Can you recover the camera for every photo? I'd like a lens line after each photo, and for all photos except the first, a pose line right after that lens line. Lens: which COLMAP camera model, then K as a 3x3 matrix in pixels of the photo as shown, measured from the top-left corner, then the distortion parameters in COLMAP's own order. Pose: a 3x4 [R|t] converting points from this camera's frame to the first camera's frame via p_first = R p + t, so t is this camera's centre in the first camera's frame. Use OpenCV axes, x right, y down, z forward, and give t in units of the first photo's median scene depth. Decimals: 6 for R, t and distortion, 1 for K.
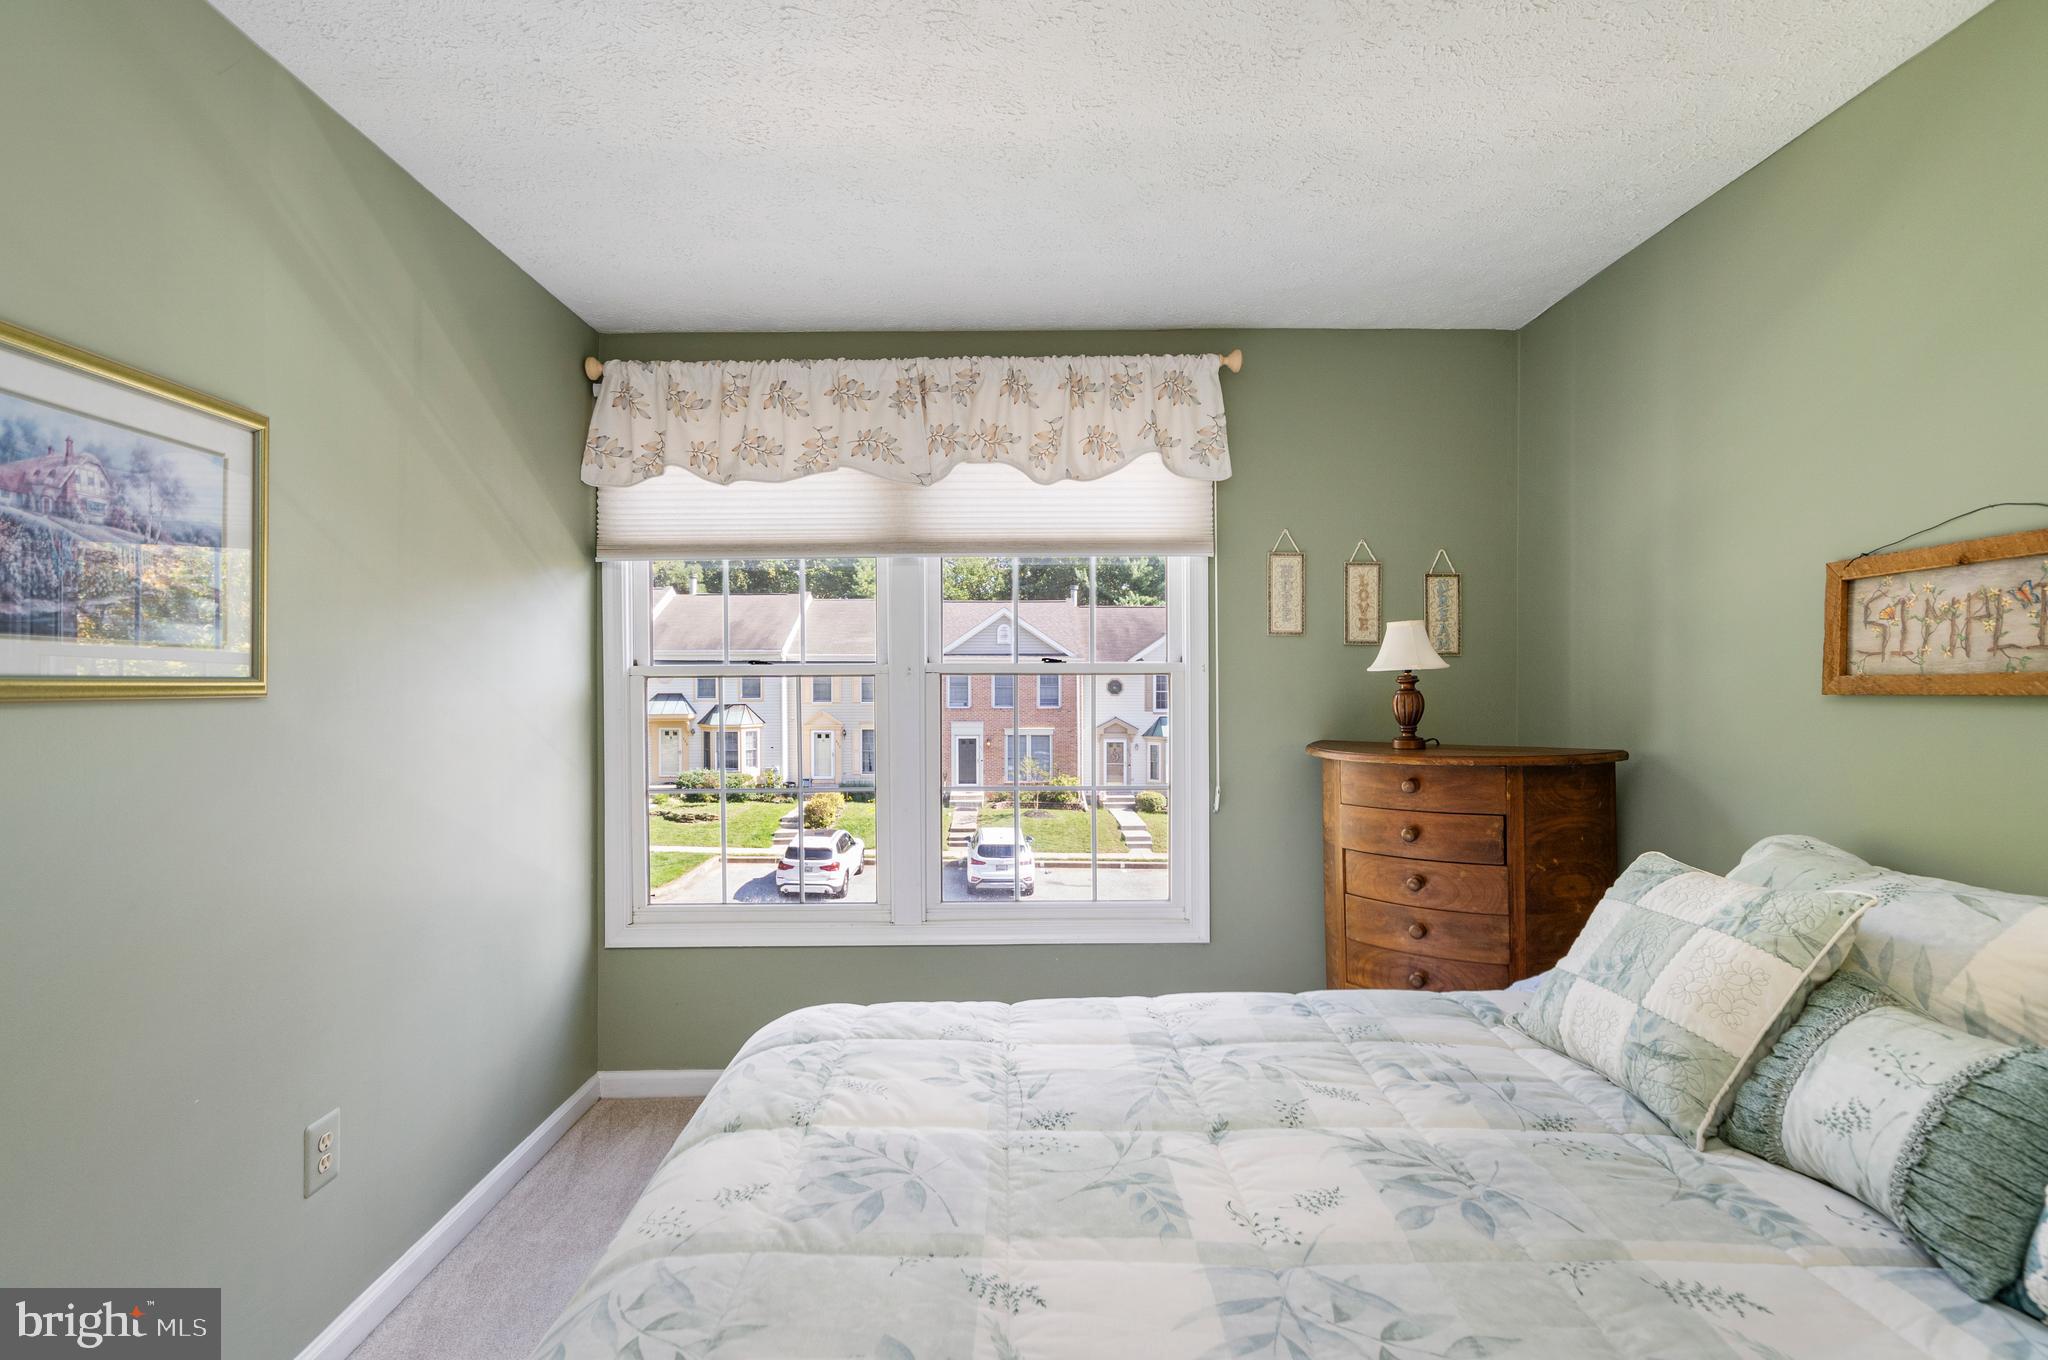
lens RADIAL K [[966.6, 0, 1025.0], [0, 966.6, 683.2], [0, 0, 1]] dist [-0.005217, 0.001379]
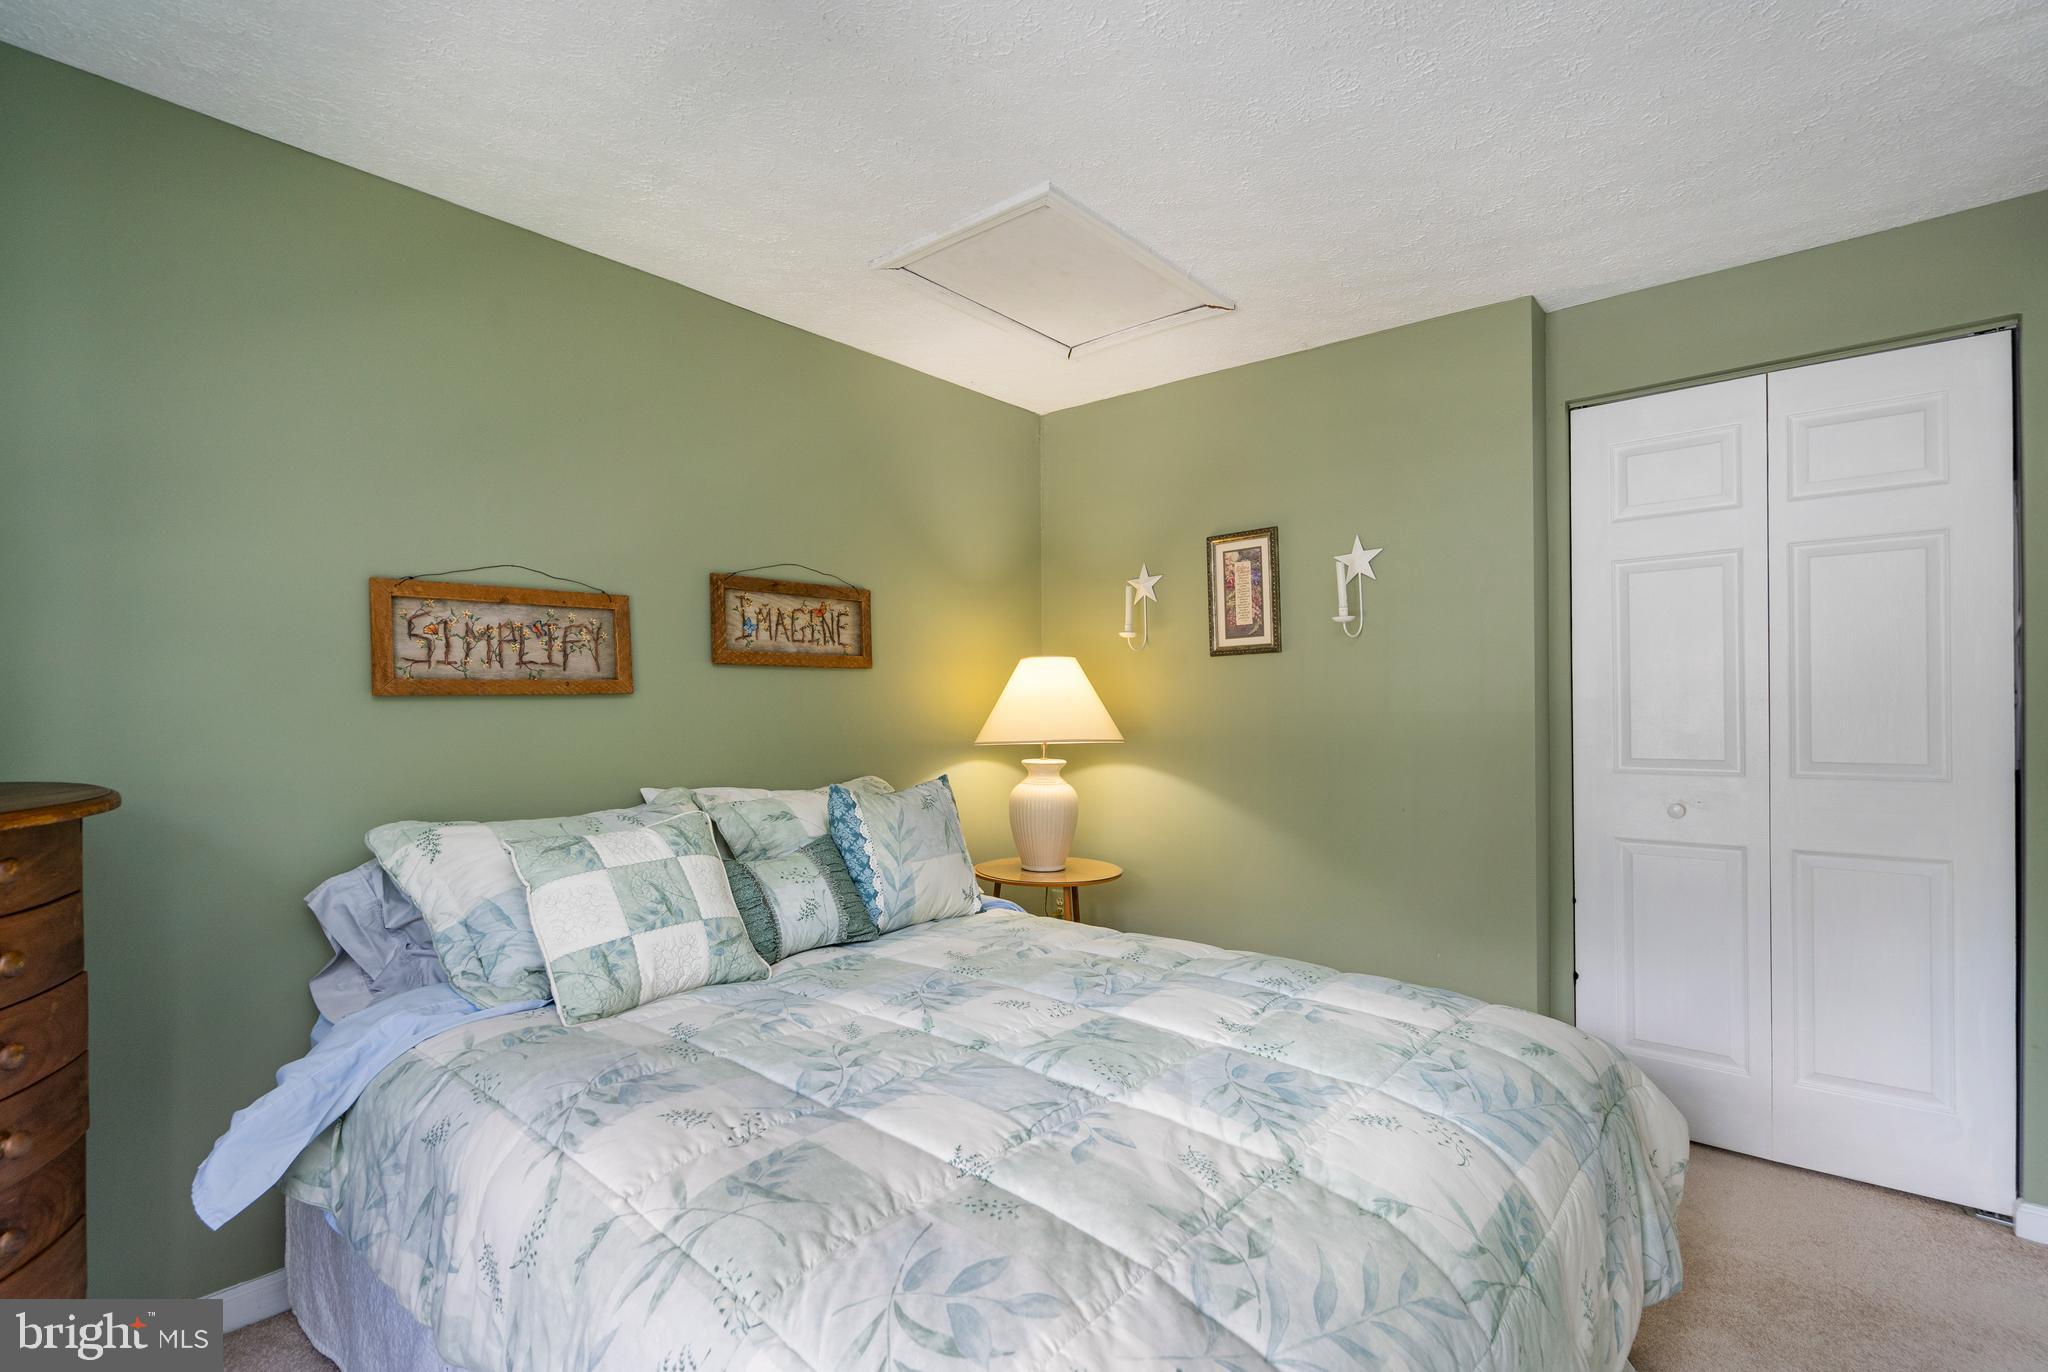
lens RADIAL K [[966.6, 0, 1024.7], [0, 966.6, 694.6], [0, 0, 1]] dist [-0.005217, 0.001379]
pose [[-0.751169, 0.013089, 0.659980, -0.541609], [0.009274, 0.999914, -0.009276, 0.032534], [-0.660045, -0.000847, -0.751226, 1.560199]]
